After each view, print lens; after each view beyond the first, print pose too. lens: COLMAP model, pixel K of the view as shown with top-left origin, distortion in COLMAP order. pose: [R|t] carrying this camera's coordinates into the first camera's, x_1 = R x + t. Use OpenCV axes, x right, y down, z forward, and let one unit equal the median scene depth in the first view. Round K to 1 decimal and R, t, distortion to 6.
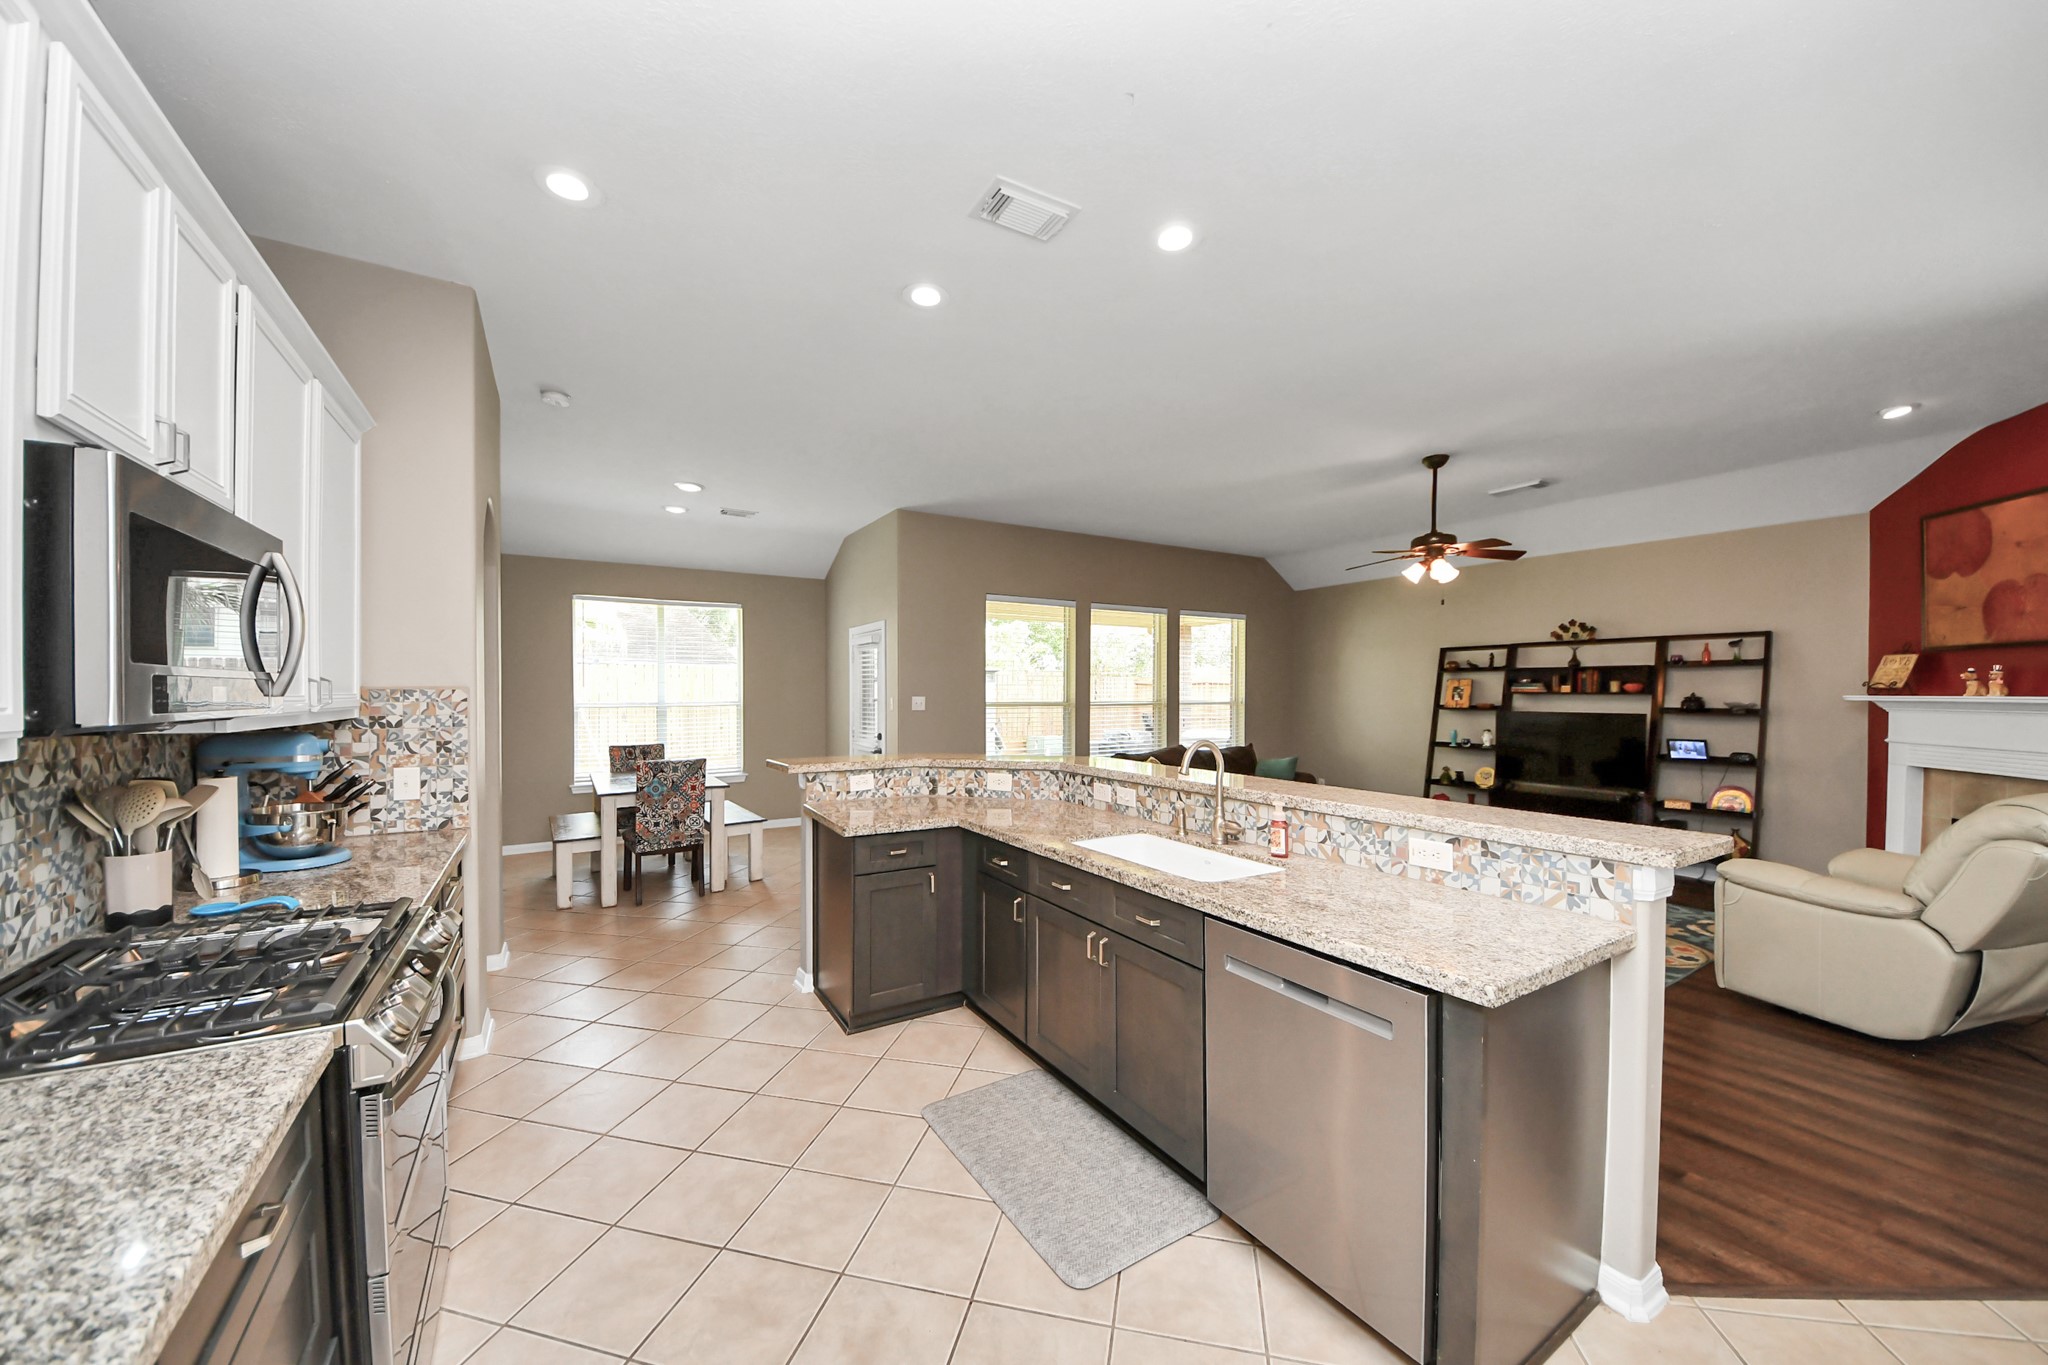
lens RADIAL K [[731.4, 0, 1021.3], [0, 731.4, 696.5], [0, 0, 1]] dist [0.027885, -0.020217]
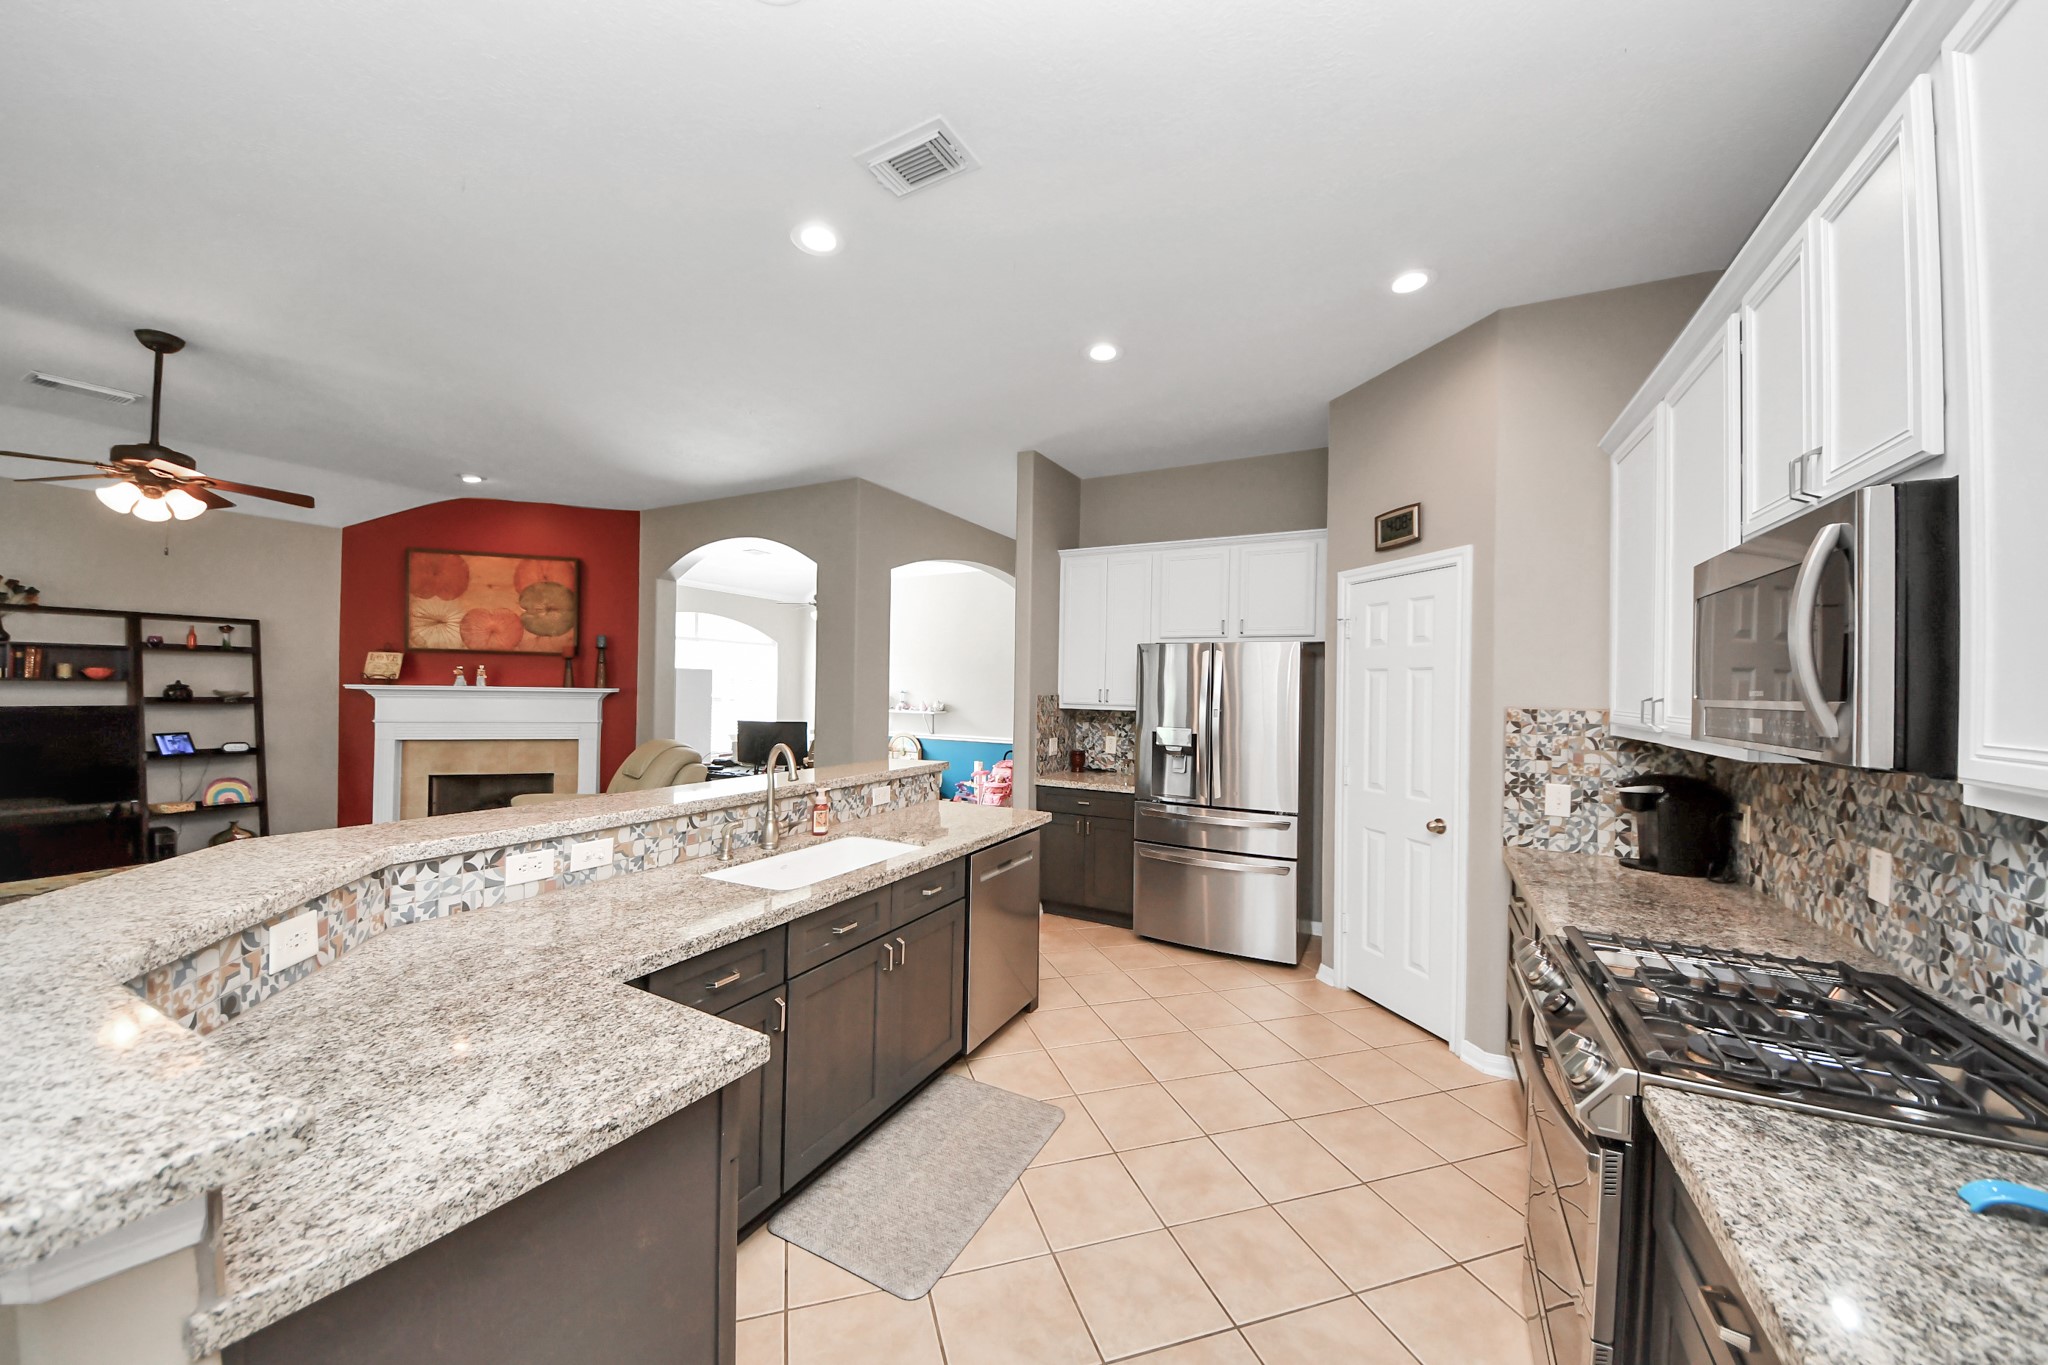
lens RADIAL K [[704.4, 0, 1024.0], [0, 704.4, 682.5], [0, 0, 1]] dist [0.018996, -0.014526]
pose [[-0.507693, -0.002526, 0.861534, -0.546452], [-0.011873, 0.999921, -0.004064, -0.017840], [-0.861456, -0.012292, -0.507683, 0.896165]]
